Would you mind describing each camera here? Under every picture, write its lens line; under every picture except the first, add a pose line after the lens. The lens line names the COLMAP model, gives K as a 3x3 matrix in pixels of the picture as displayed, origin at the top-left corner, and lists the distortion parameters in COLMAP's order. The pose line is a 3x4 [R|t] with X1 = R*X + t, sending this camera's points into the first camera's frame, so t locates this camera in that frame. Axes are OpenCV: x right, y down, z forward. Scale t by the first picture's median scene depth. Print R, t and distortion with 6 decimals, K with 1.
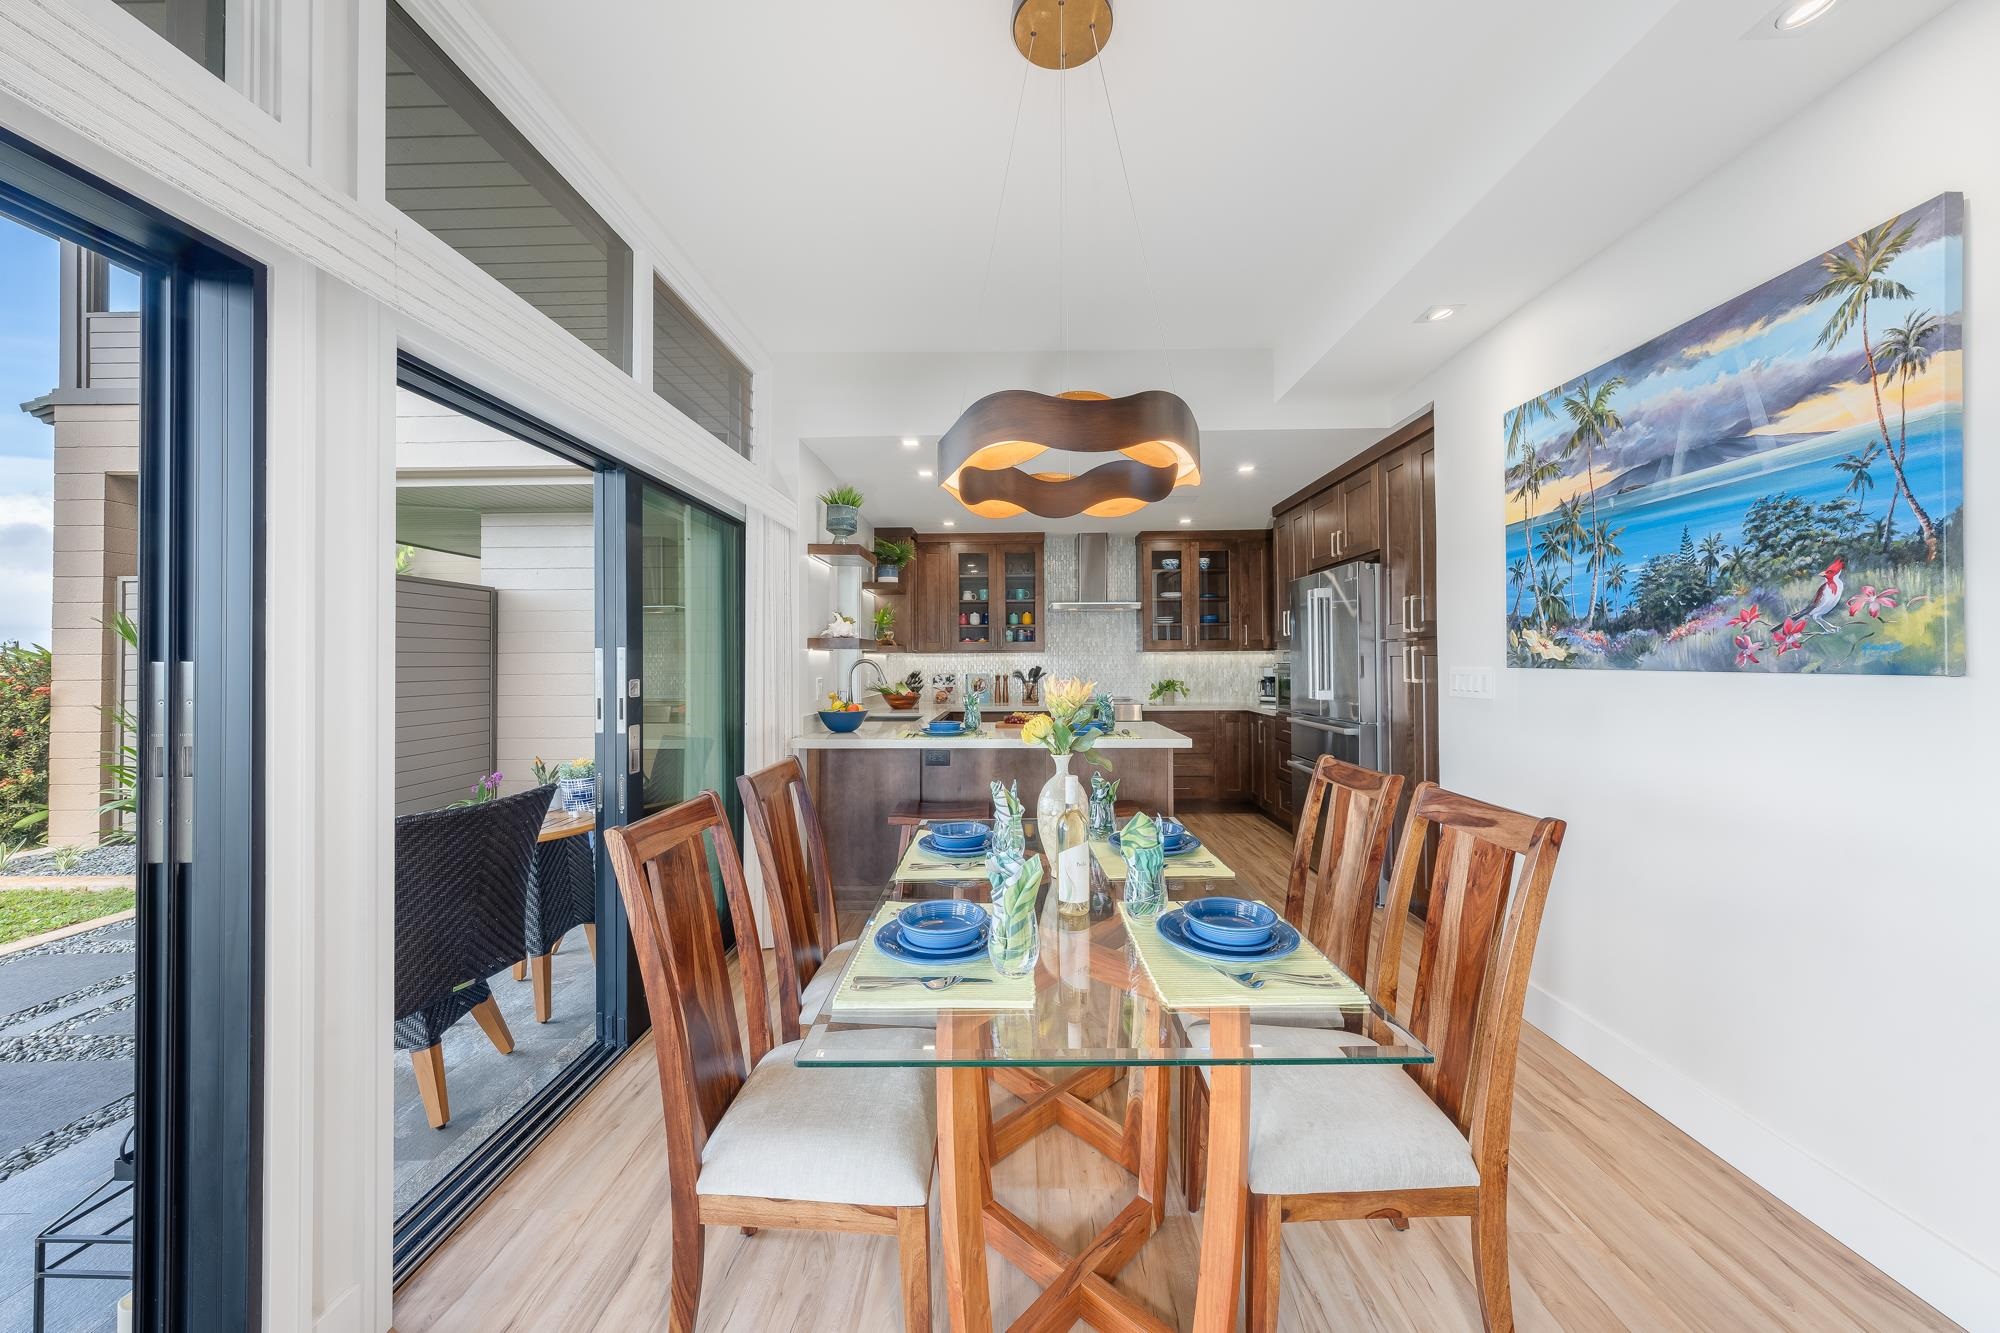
lens RADIAL K [[689.1, 0, 1019.6], [0, 689.1, 651.7], [0, 0, 1]] dist [-0.000721, -0.000102]
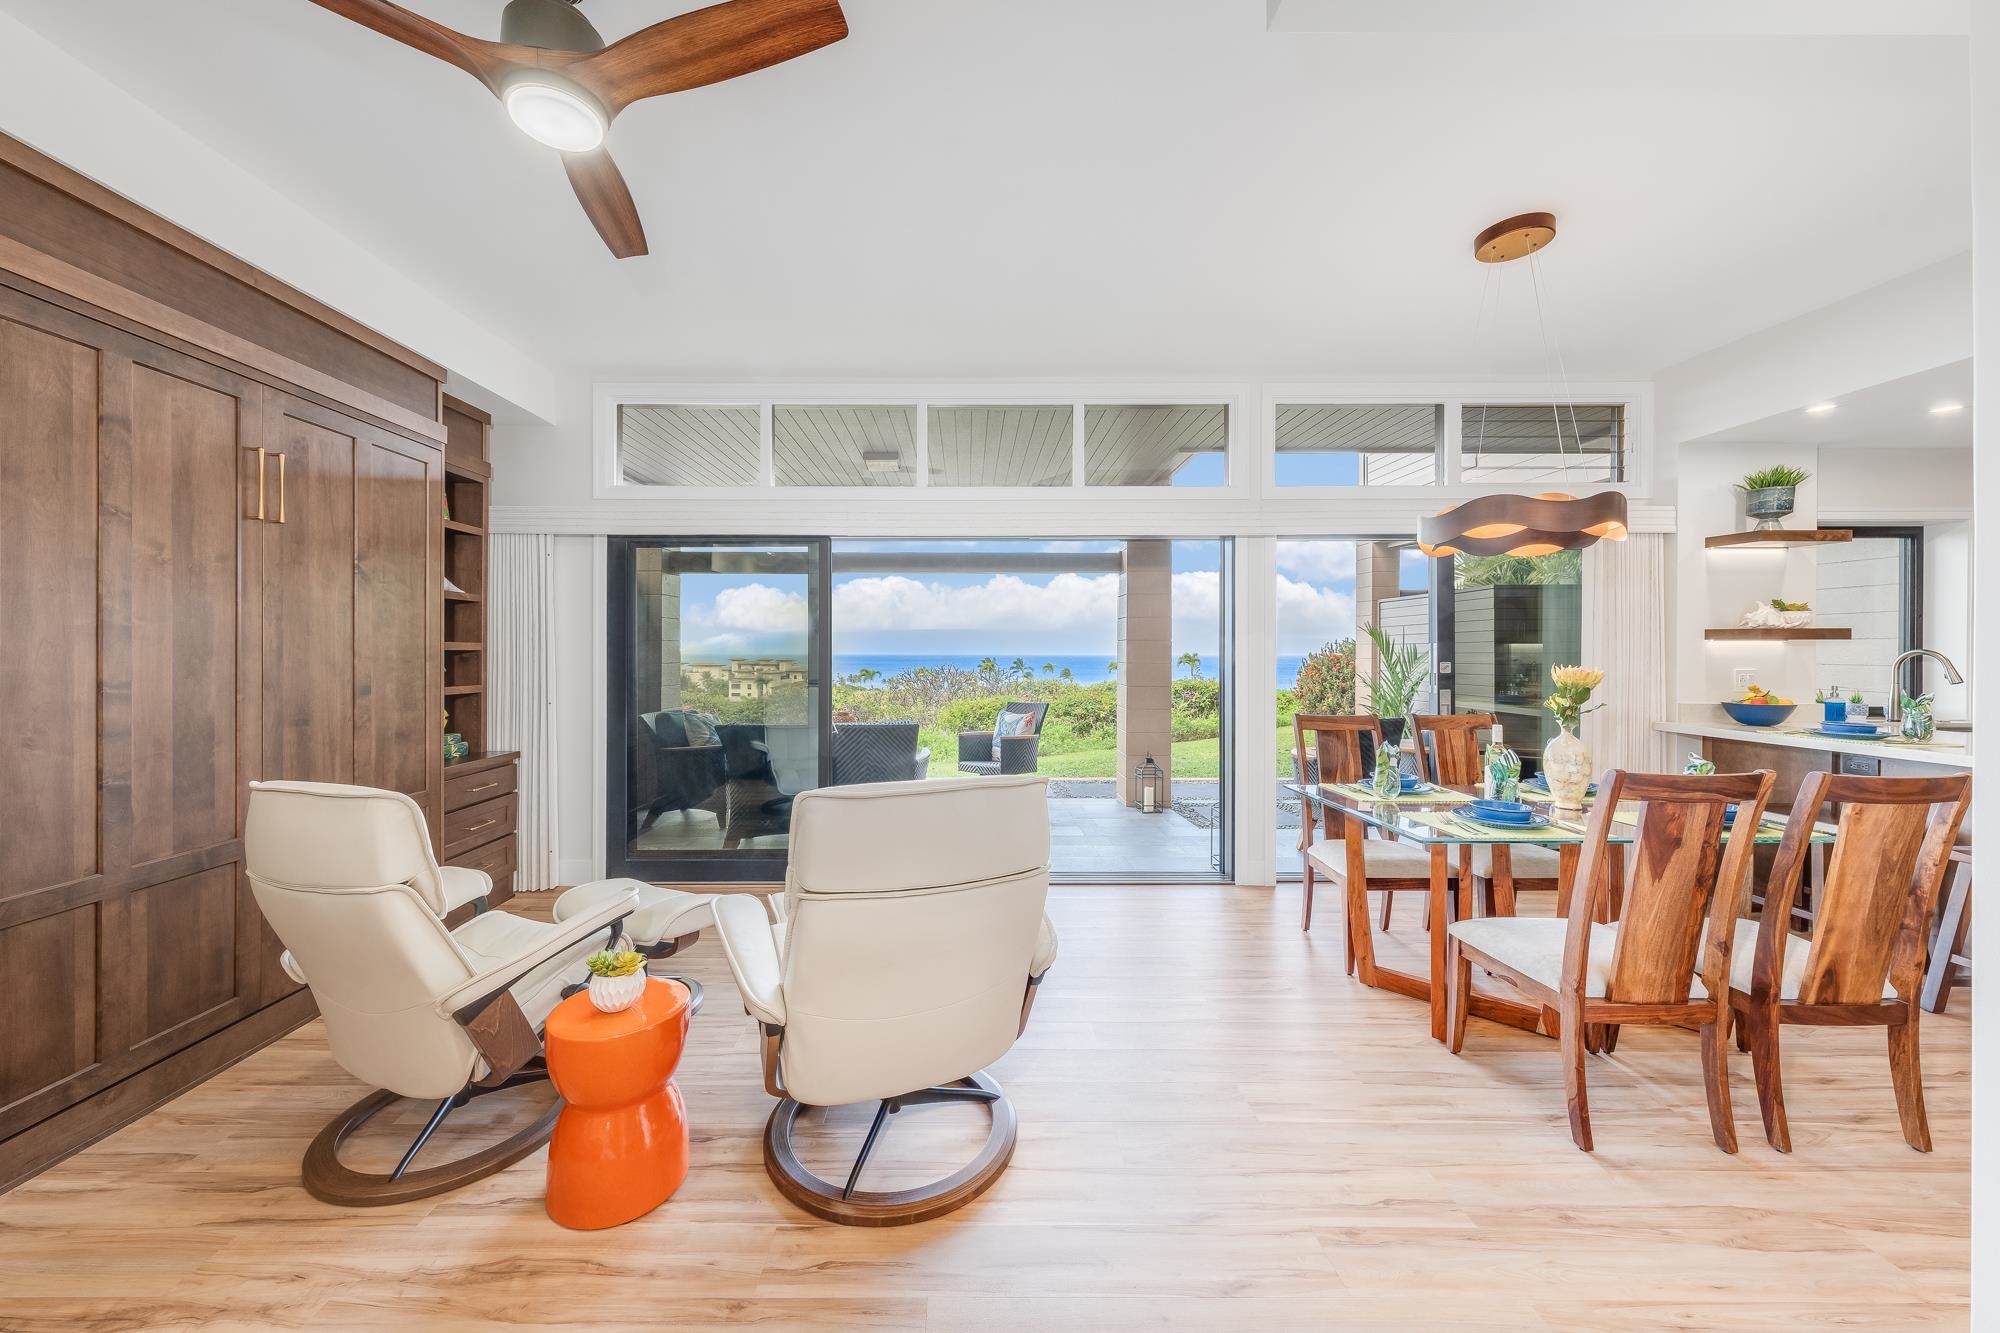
lens RADIAL K [[689.1, 0, 1019.6], [0, 689.1, 651.7], [0, 0, 1]] dist [-0.000721, -0.000102]
pose [[0.050478, 0.007966, -0.998693, 0.421962], [0.011490, 0.999897, 0.008556, -0.004769], [0.998659, -0.011907, 0.050382, -0.062986]]
